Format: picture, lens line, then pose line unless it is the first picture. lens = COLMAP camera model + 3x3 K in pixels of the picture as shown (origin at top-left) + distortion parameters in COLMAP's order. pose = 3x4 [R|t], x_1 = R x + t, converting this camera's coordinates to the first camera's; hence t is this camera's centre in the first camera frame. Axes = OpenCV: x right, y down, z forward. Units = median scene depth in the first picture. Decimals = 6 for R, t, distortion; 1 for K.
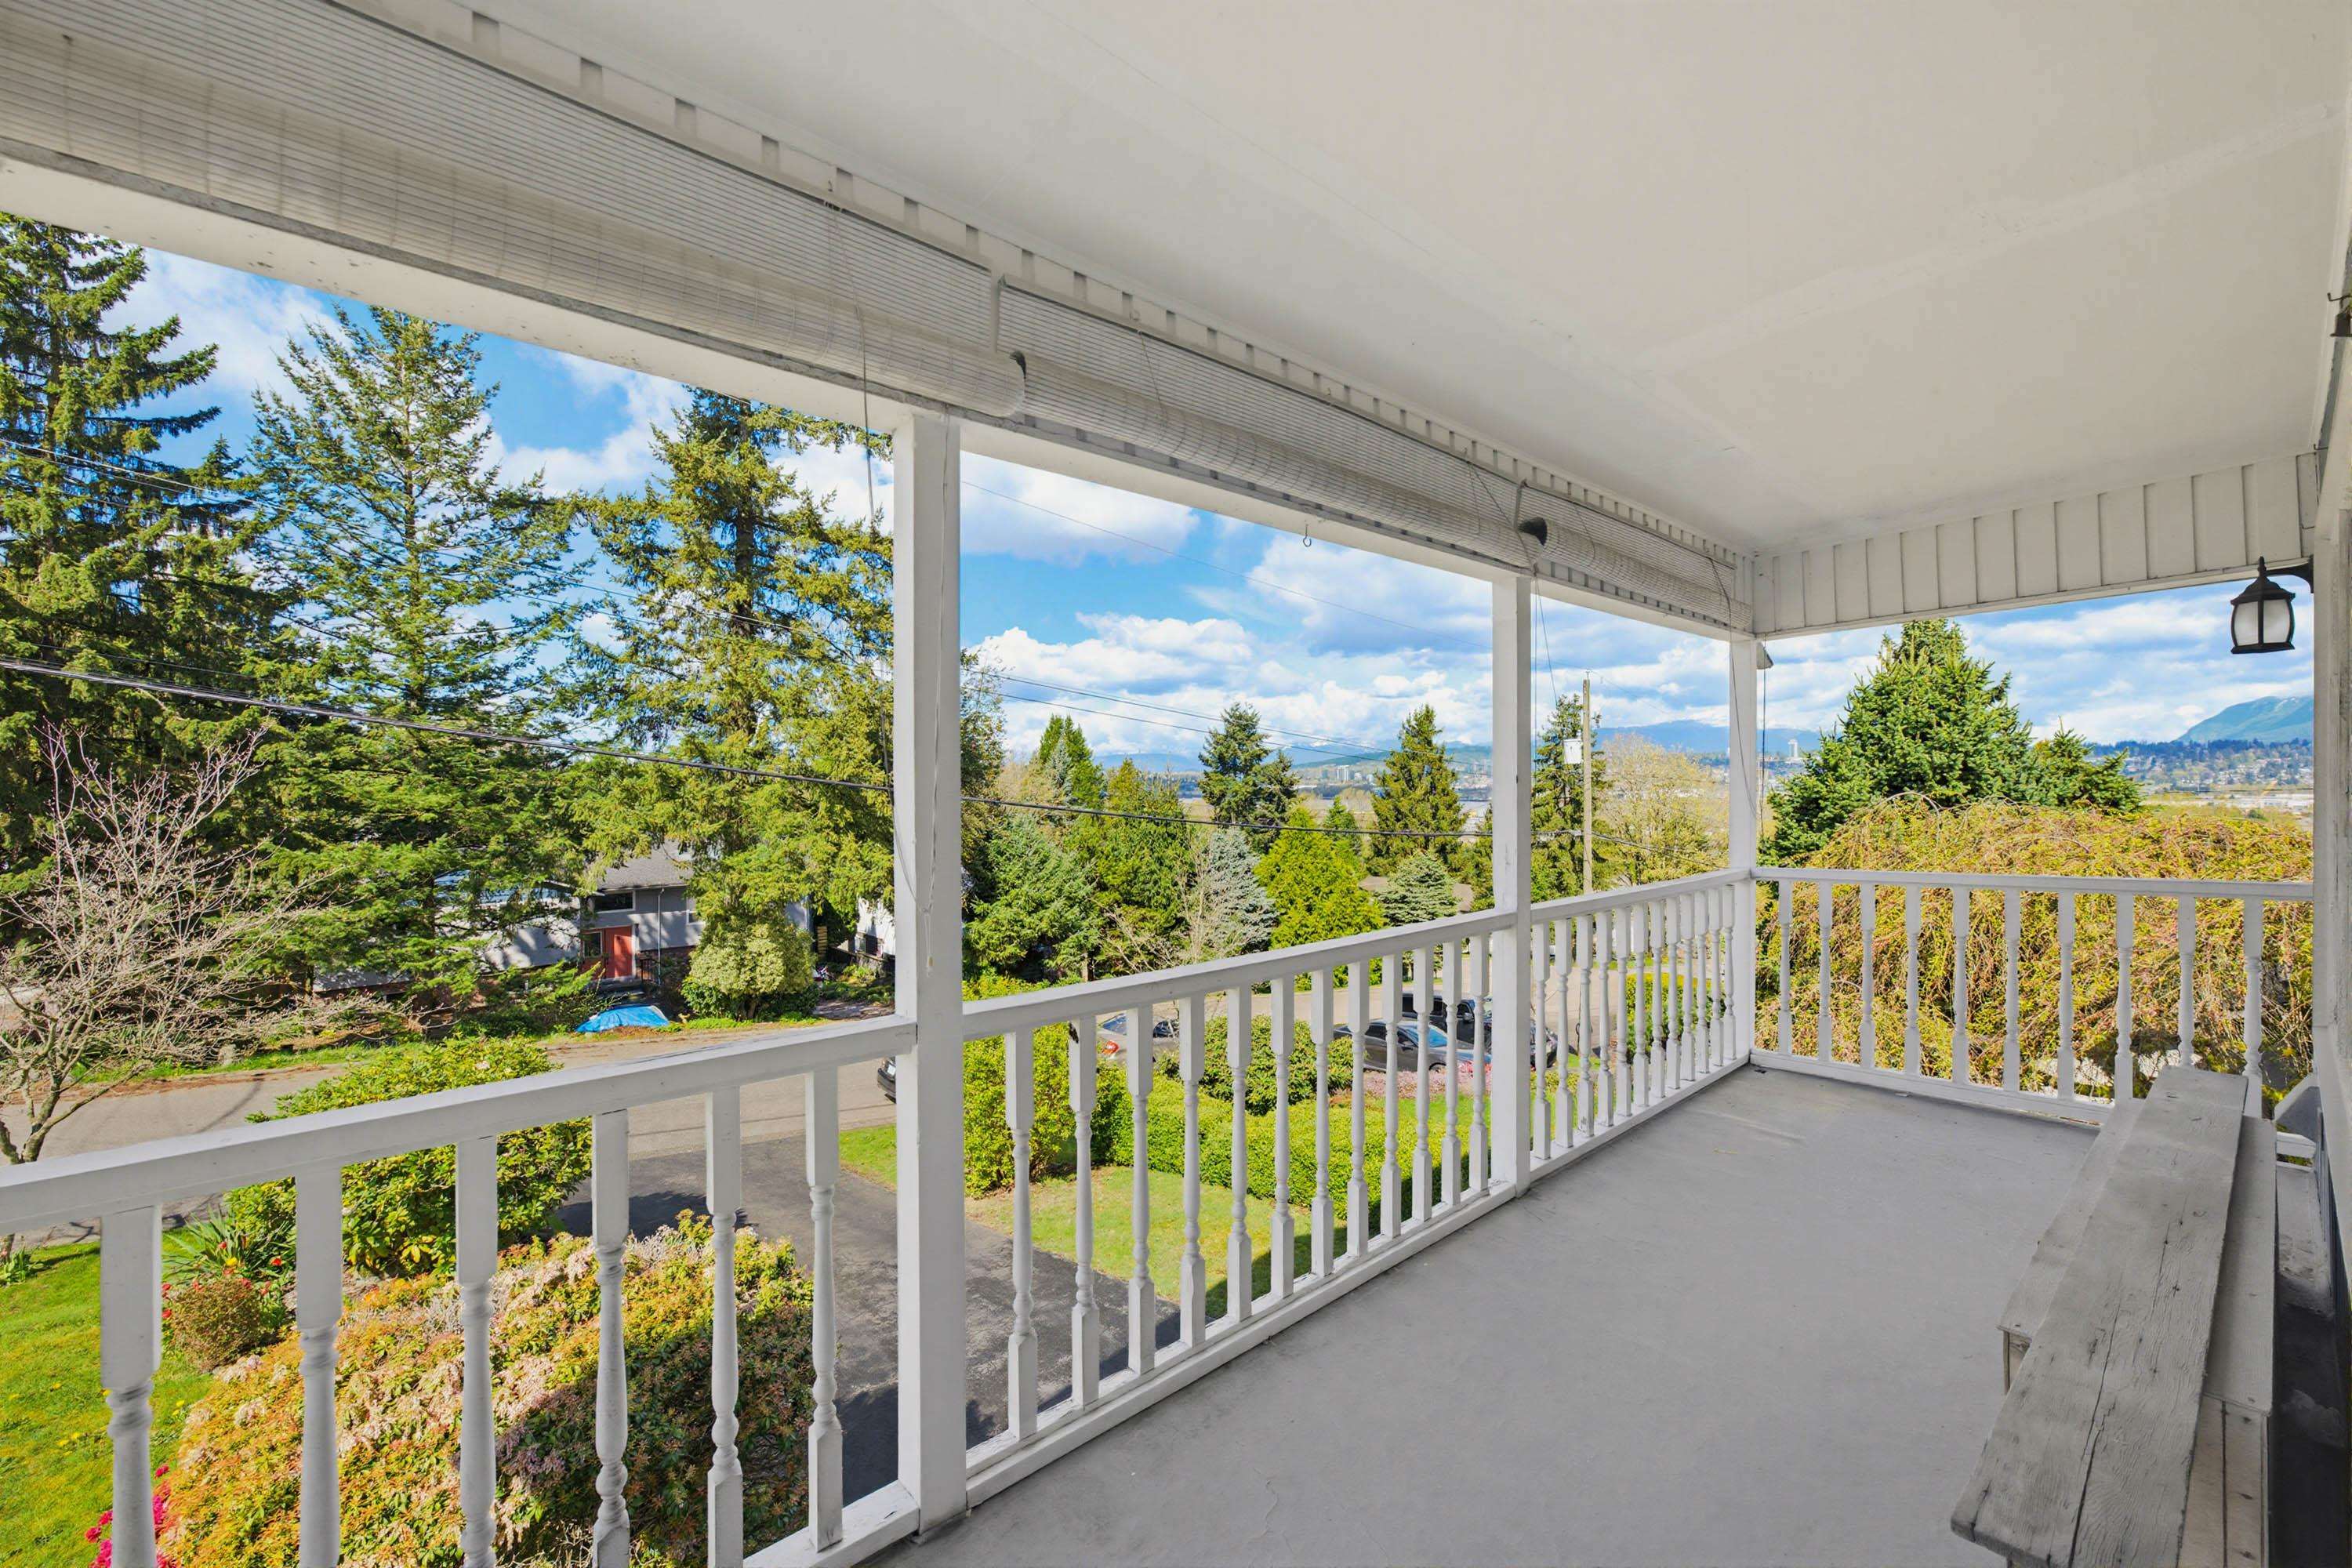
lens RADIAL K [[961.9, 0, 1176.0], [0, 961.9, 784.0], [0, 0, 1]] dist [0.018860, -0.000074]
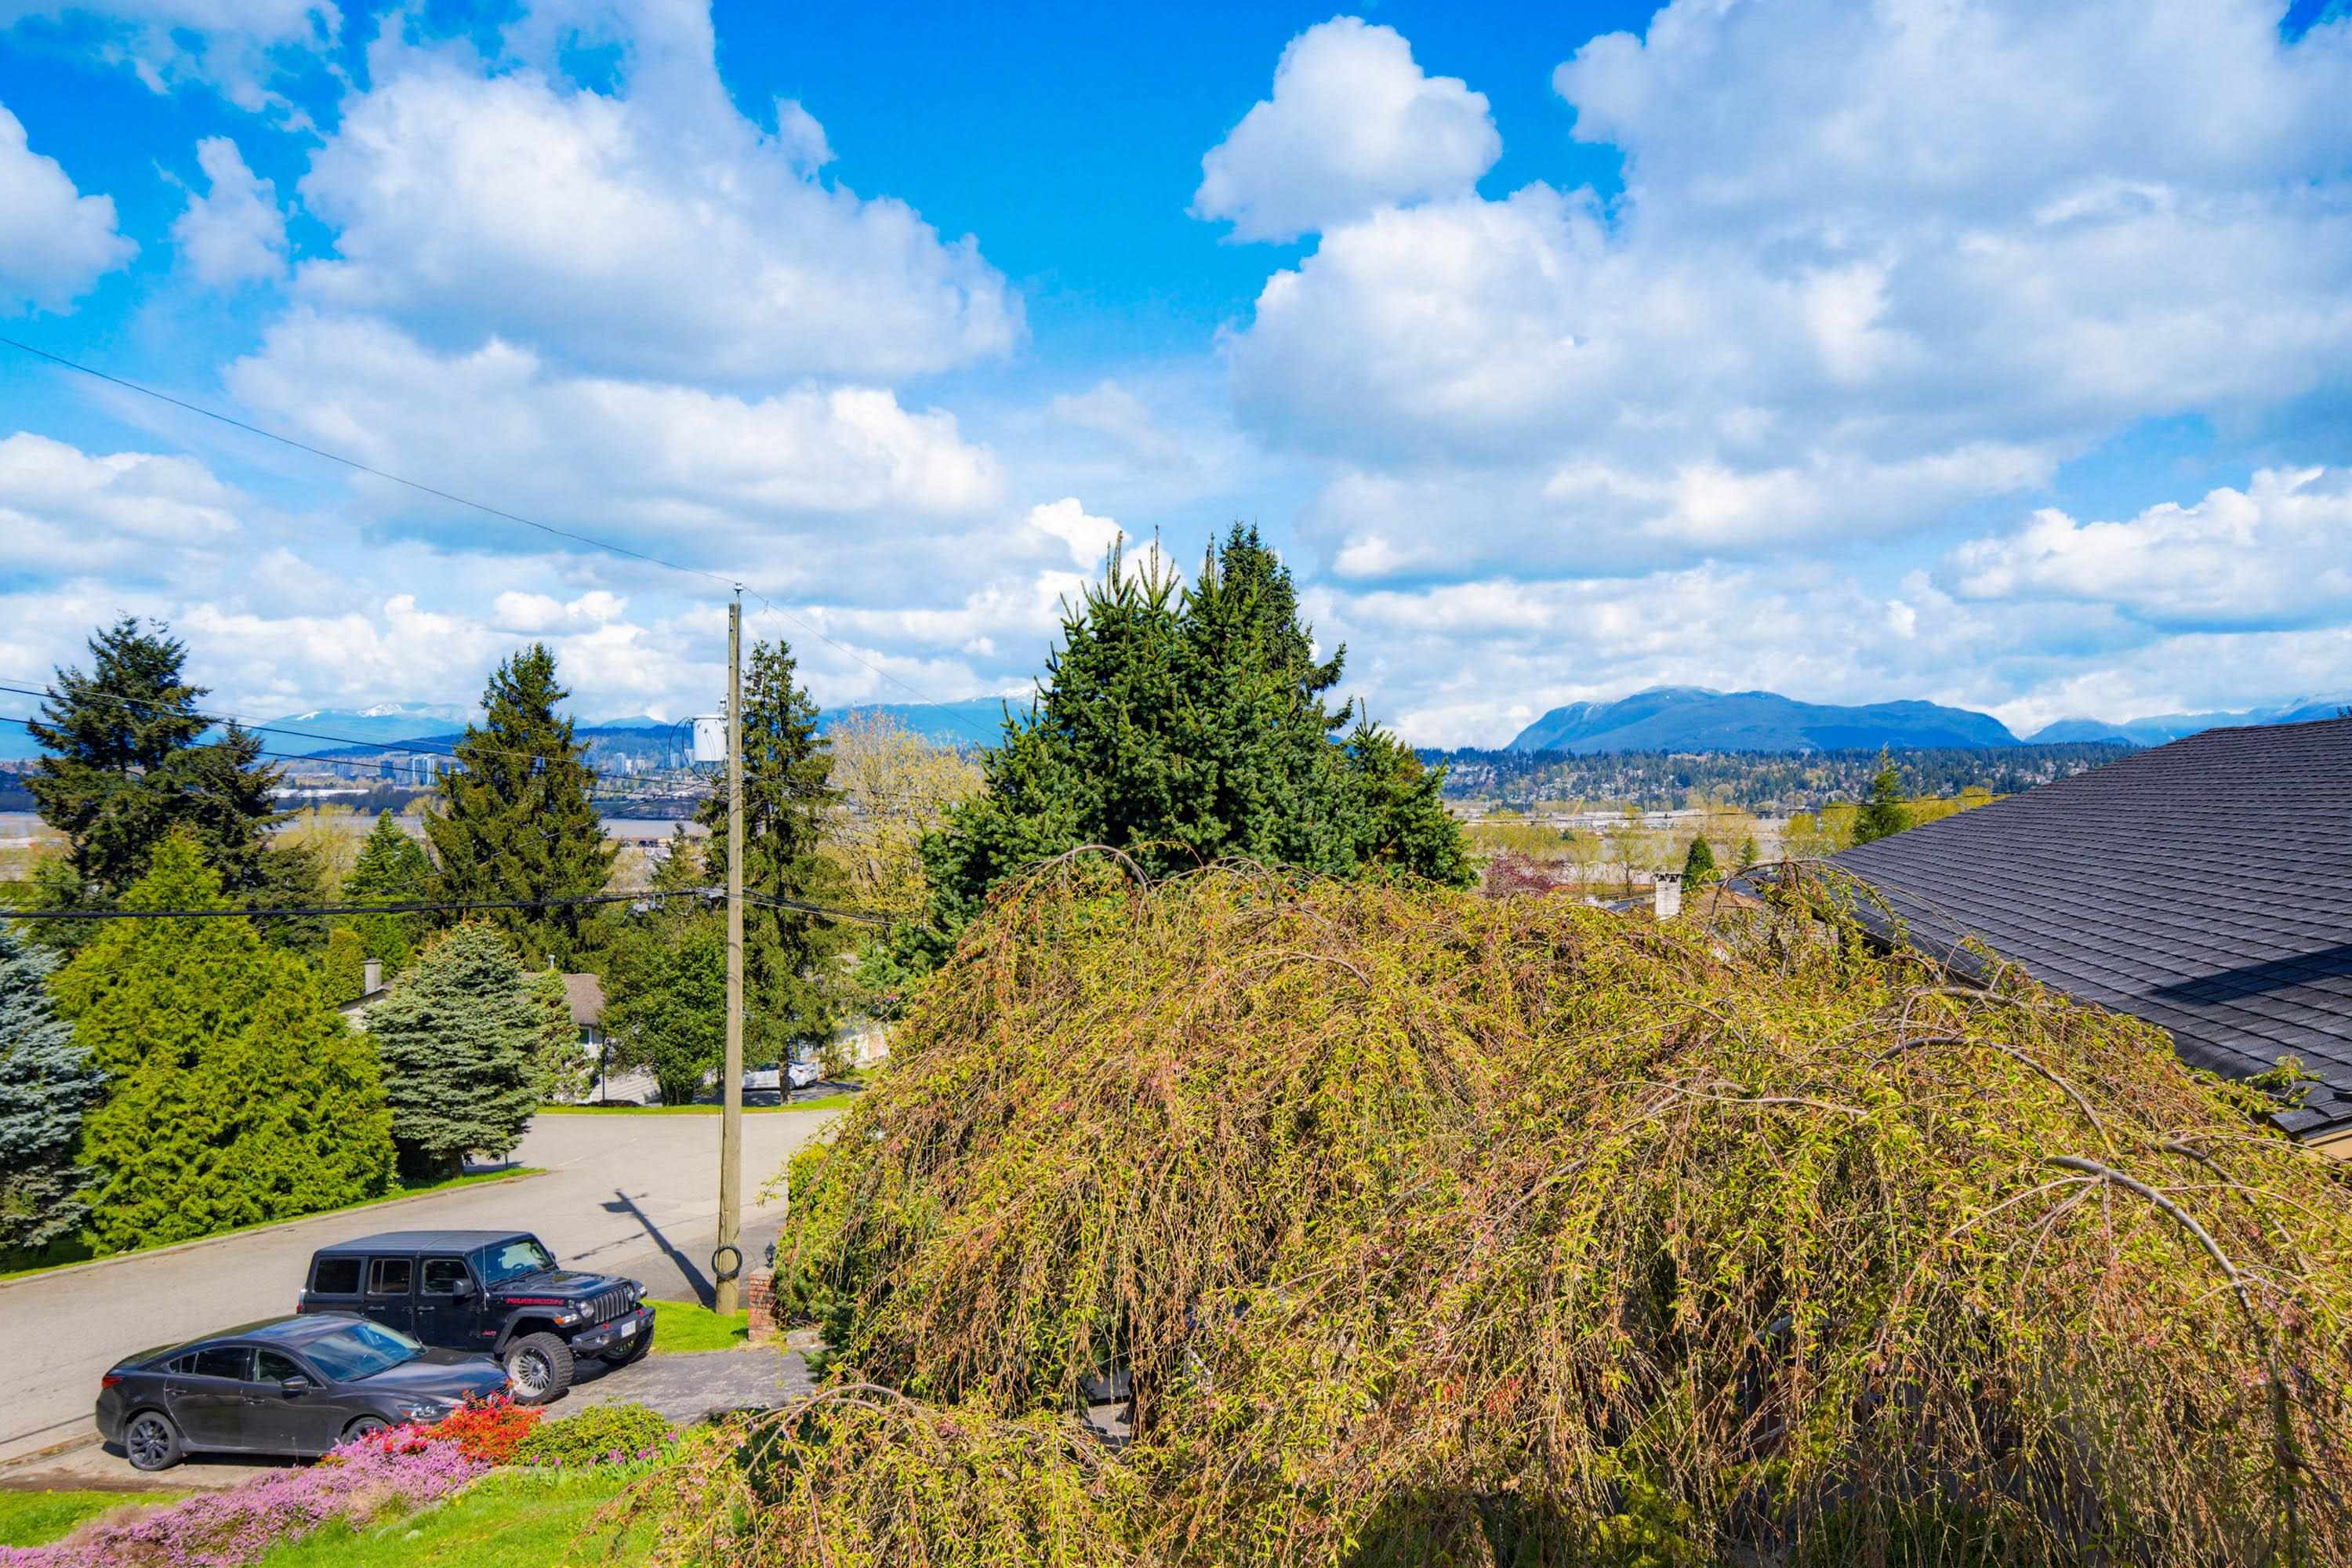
lens RADIAL K [[1531.4, 0, 1173.8], [0, 1531.4, 815.6], [0, 0, 1]] dist [-0.044838, 0.001201]
pose [[0.837209, 0.000395, 0.546883, 0.137931], [-0.011587, 0.999788, 0.017016, -0.006365], [-0.546760, -0.020583, 0.837036, 0.134192]]
